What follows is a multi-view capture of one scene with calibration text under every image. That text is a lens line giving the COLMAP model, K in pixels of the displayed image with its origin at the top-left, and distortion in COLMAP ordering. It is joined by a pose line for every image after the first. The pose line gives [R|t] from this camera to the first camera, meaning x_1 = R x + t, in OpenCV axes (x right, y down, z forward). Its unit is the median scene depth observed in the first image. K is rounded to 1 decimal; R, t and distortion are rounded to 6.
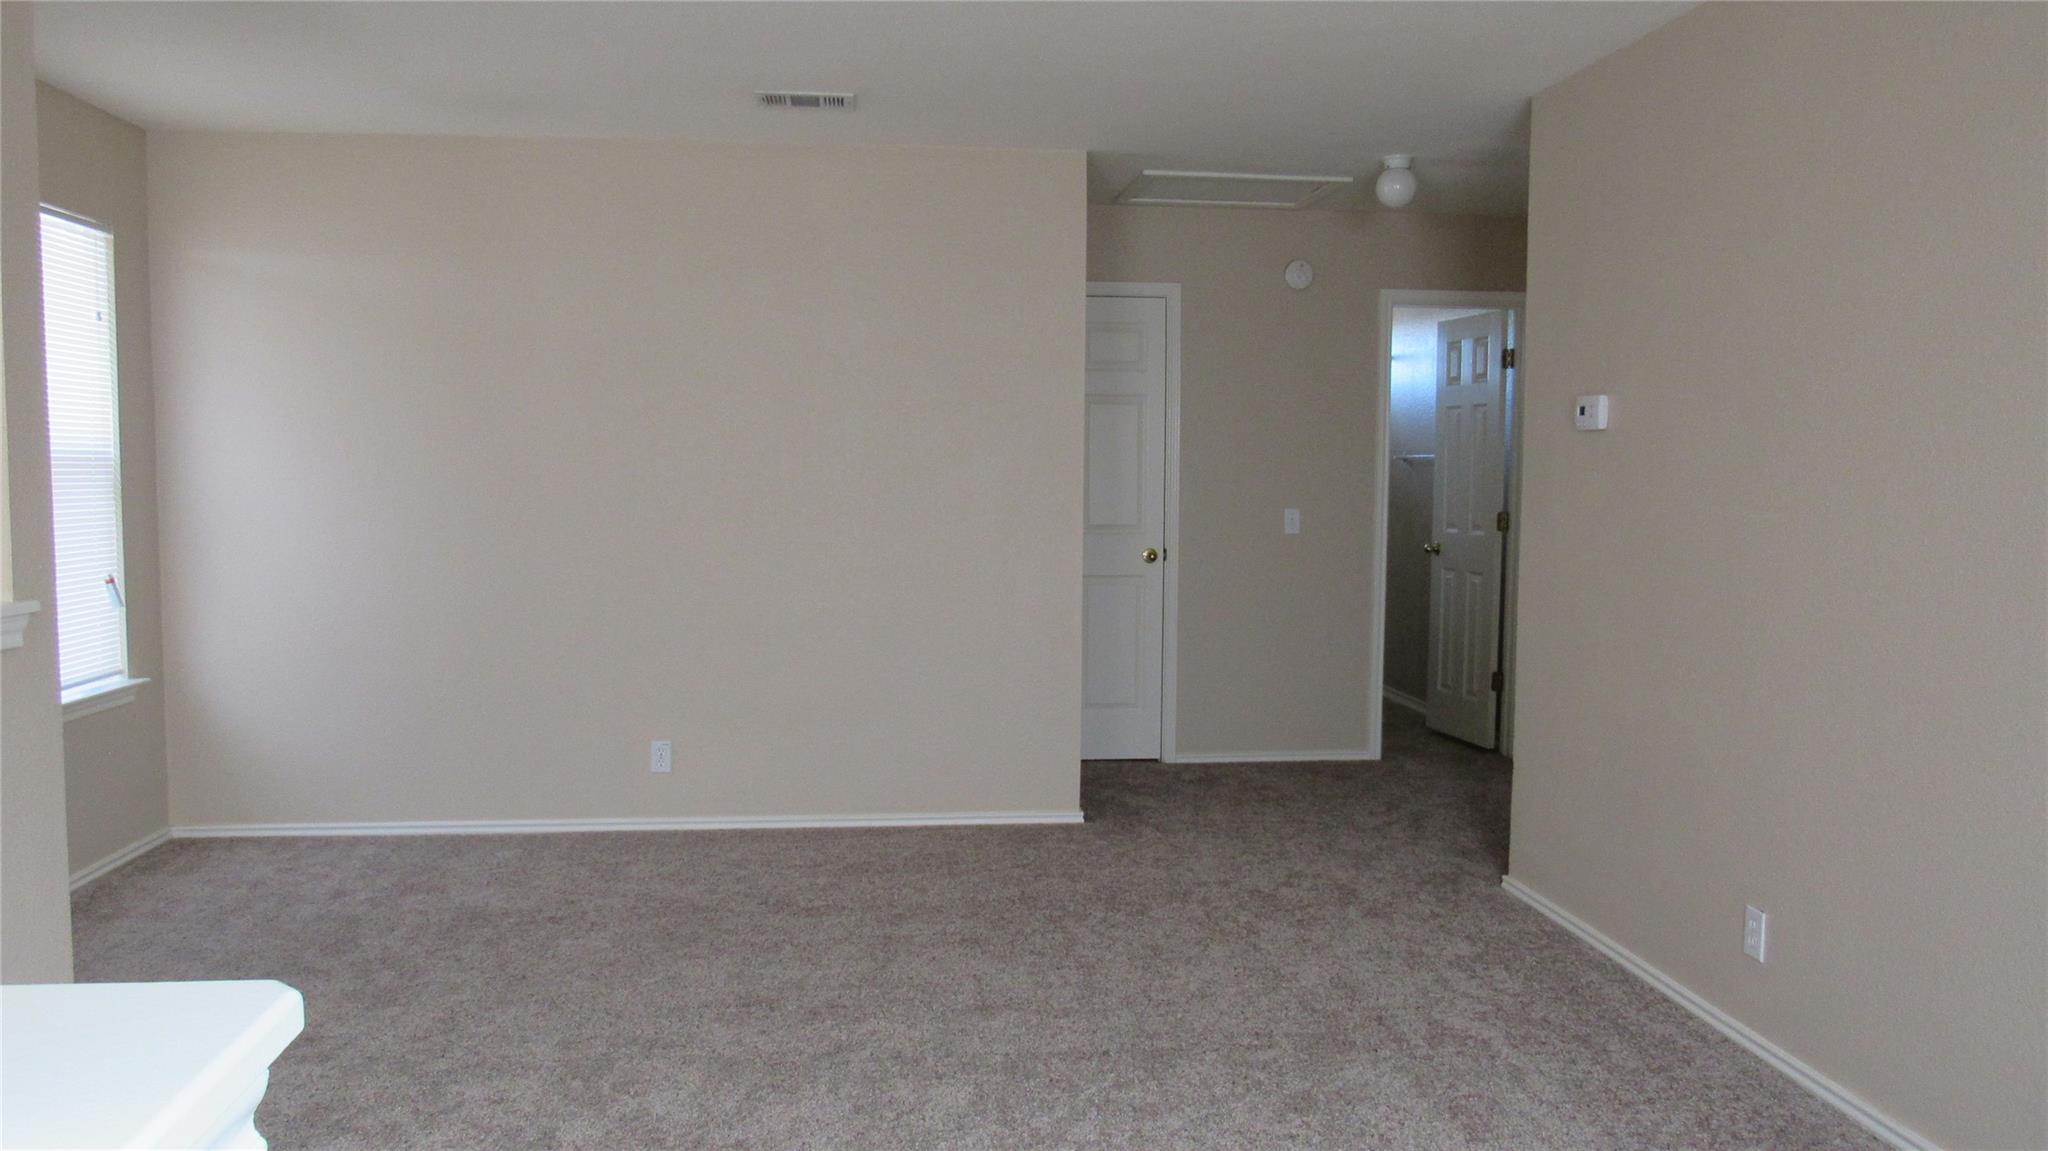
lens RADIAL K [[1488.5, 0, 1024.0], [0, 1488.5, 575.5], [0, 0, 1]] dist [-0.015177, 0.001467]
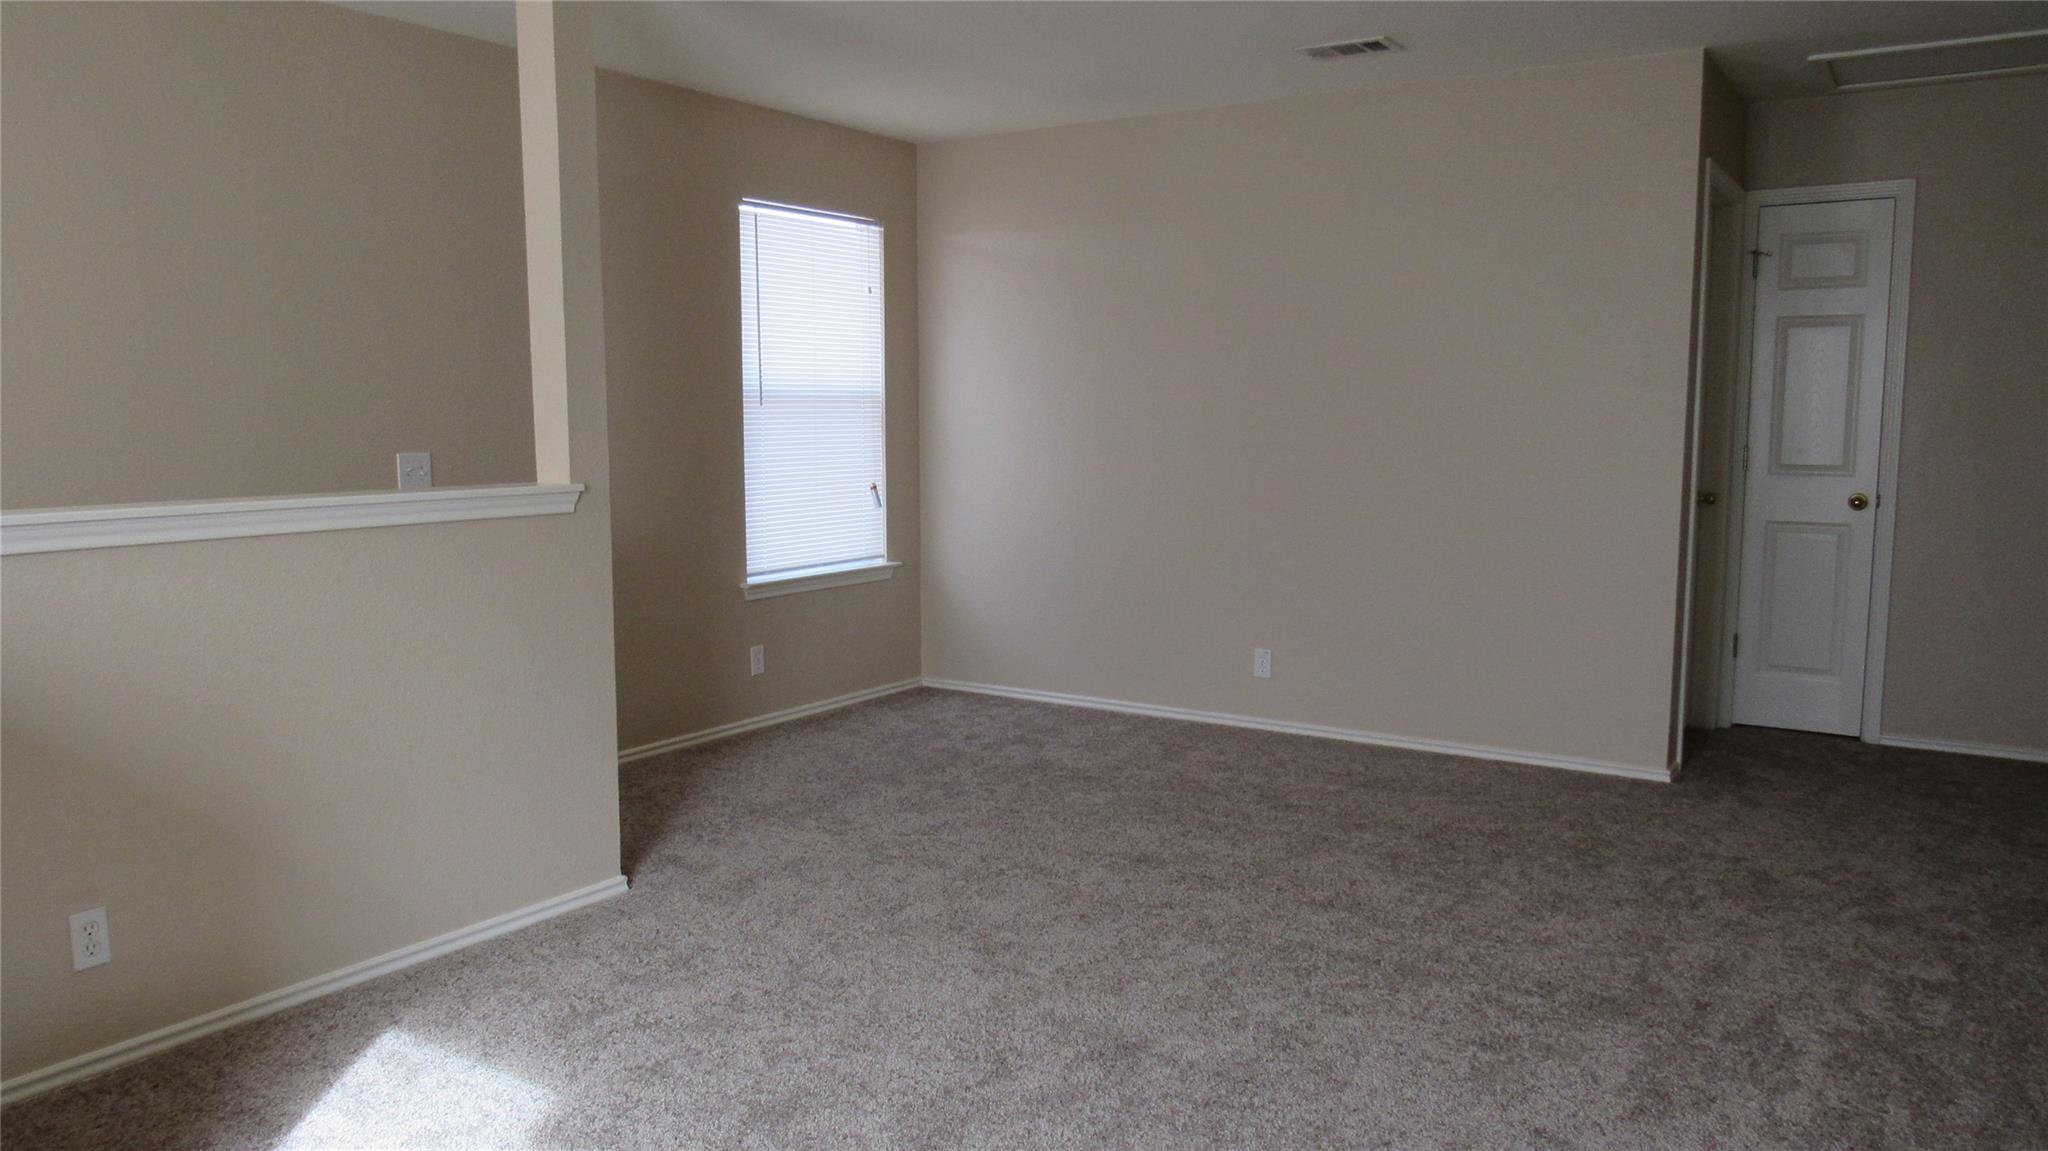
lens RADIAL K [[1496.4, 0, 1024.0], [0, 1496.4, 575.5], [0, 0, 1]] dist [0.008139, 0.005110]
pose [[0.776713, 0.066857, -0.626296, 0.366291], [-0.042437, 0.997646, 0.053870, 0.004528], [0.628423, -0.015264, 0.777722, 0.024308]]
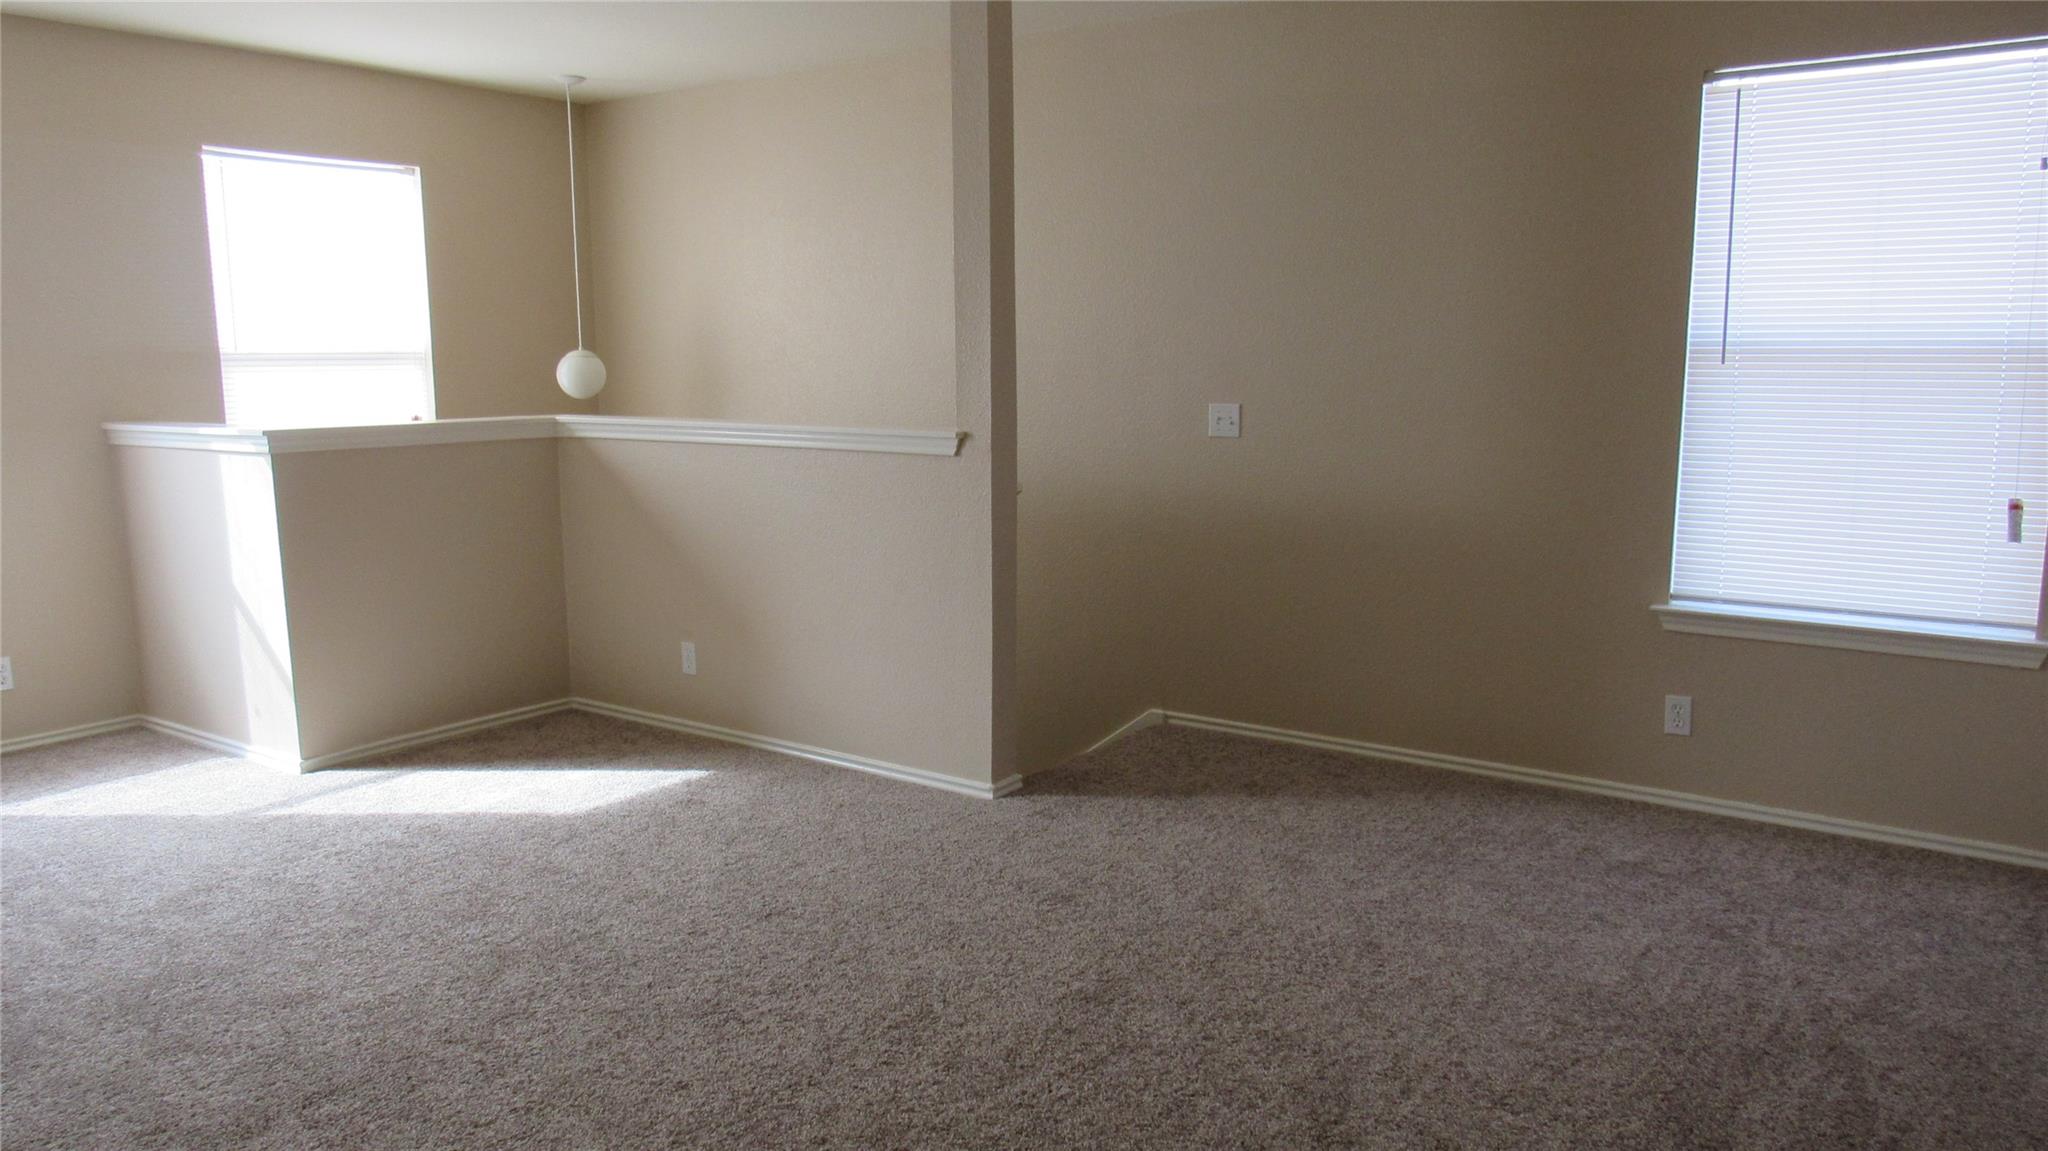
lens RADIAL K [[1488.5, 0, 1024.0], [0, 1488.5, 575.5], [0, 0, 1]] dist [-0.015177, 0.001467]
pose [[-0.669648, 0.108289, -0.734741, 0.331962], [-0.055417, 0.979269, 0.194837, -0.089125], [0.740608, 0.171189, -0.649765, 1.188380]]
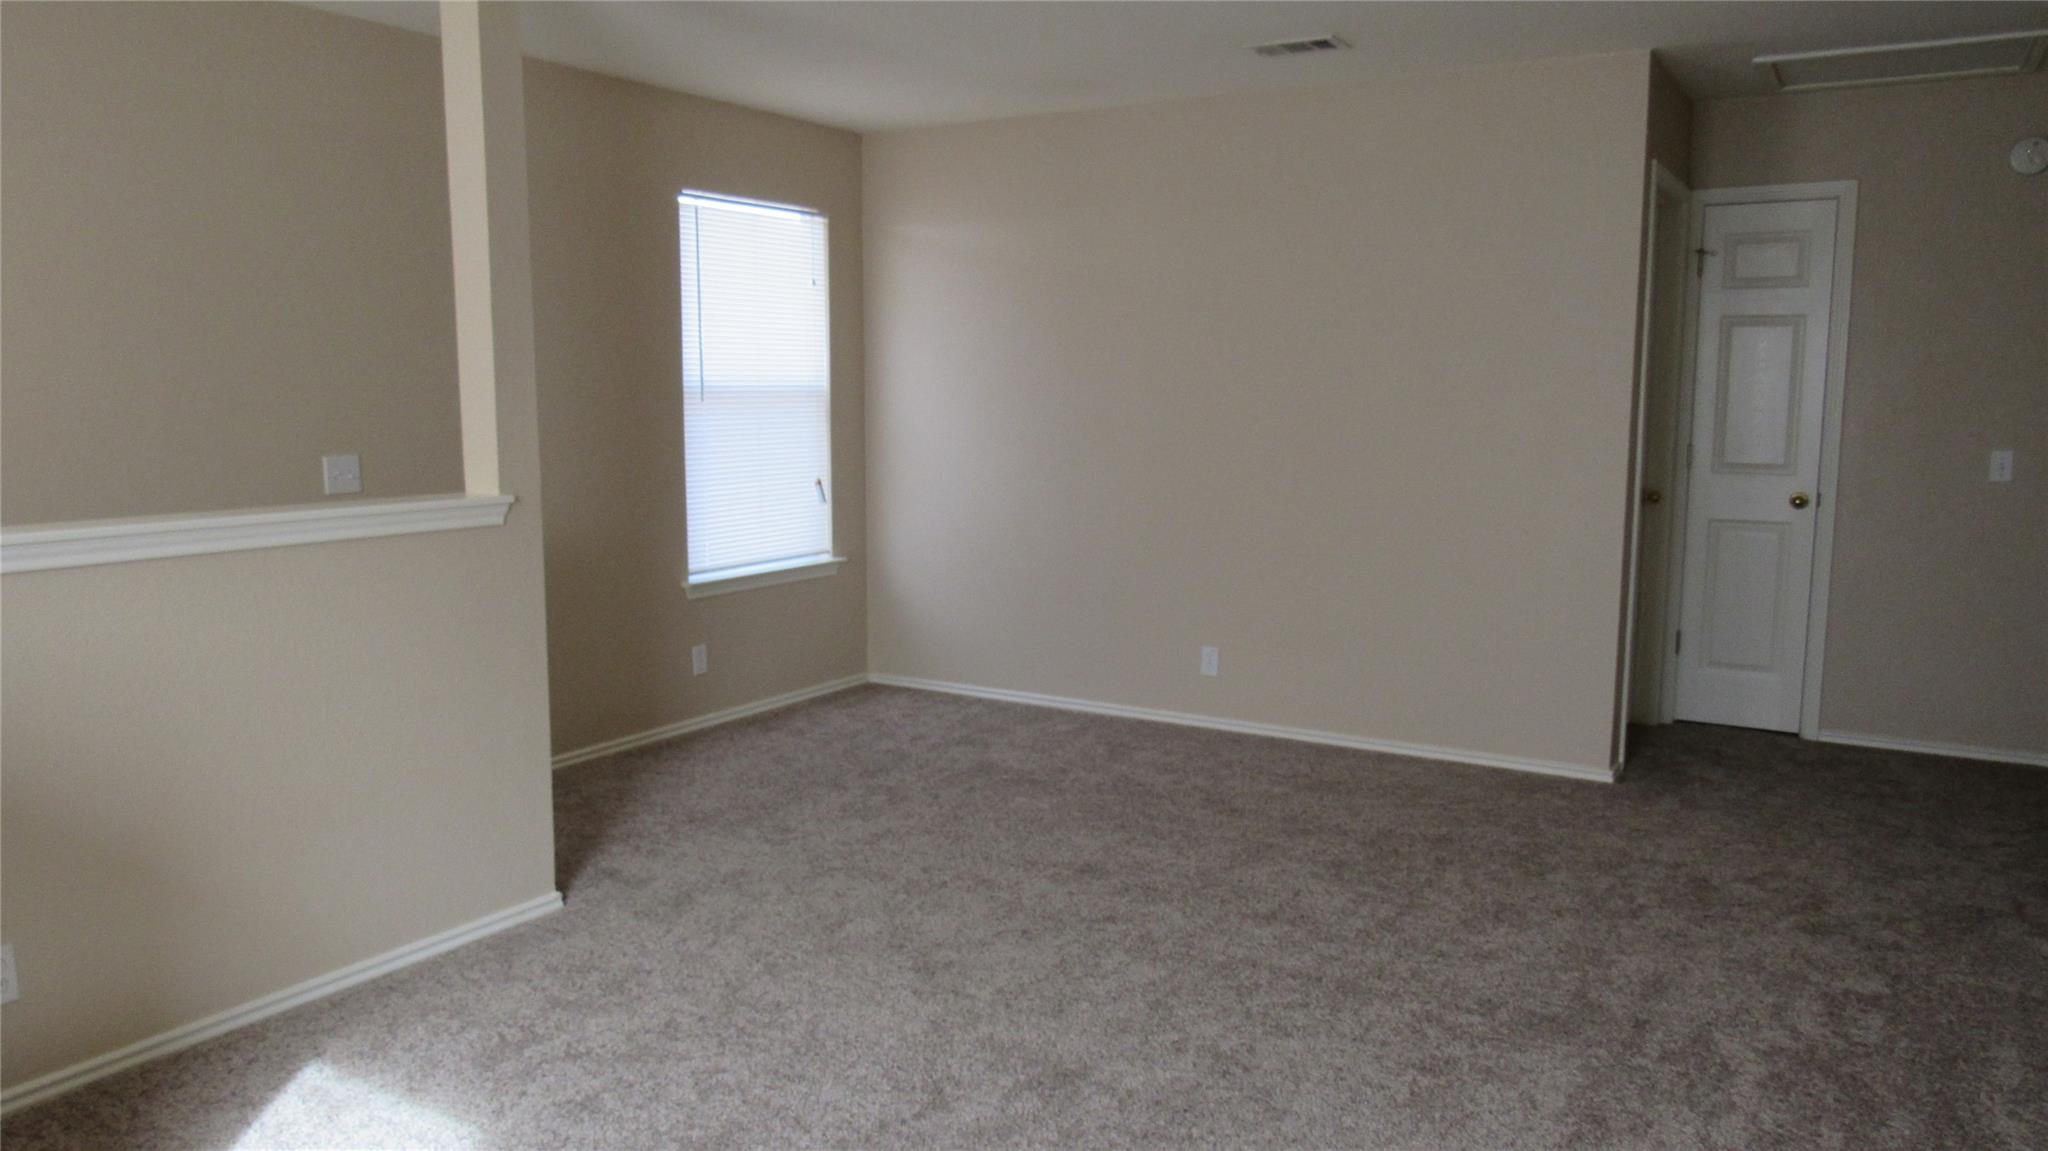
lens RADIAL K [[1495.0, 0, 1019.5], [0, 1495.0, 577.9], [0, 0, 1]] dist [0.005852, 0.001362]
pose [[0.793446, 0.077547, -0.603681, 0.362895], [-0.042768, 0.996502, 0.071796, -0.016290], [0.607137, -0.031148, 0.793987, 0.039613]]
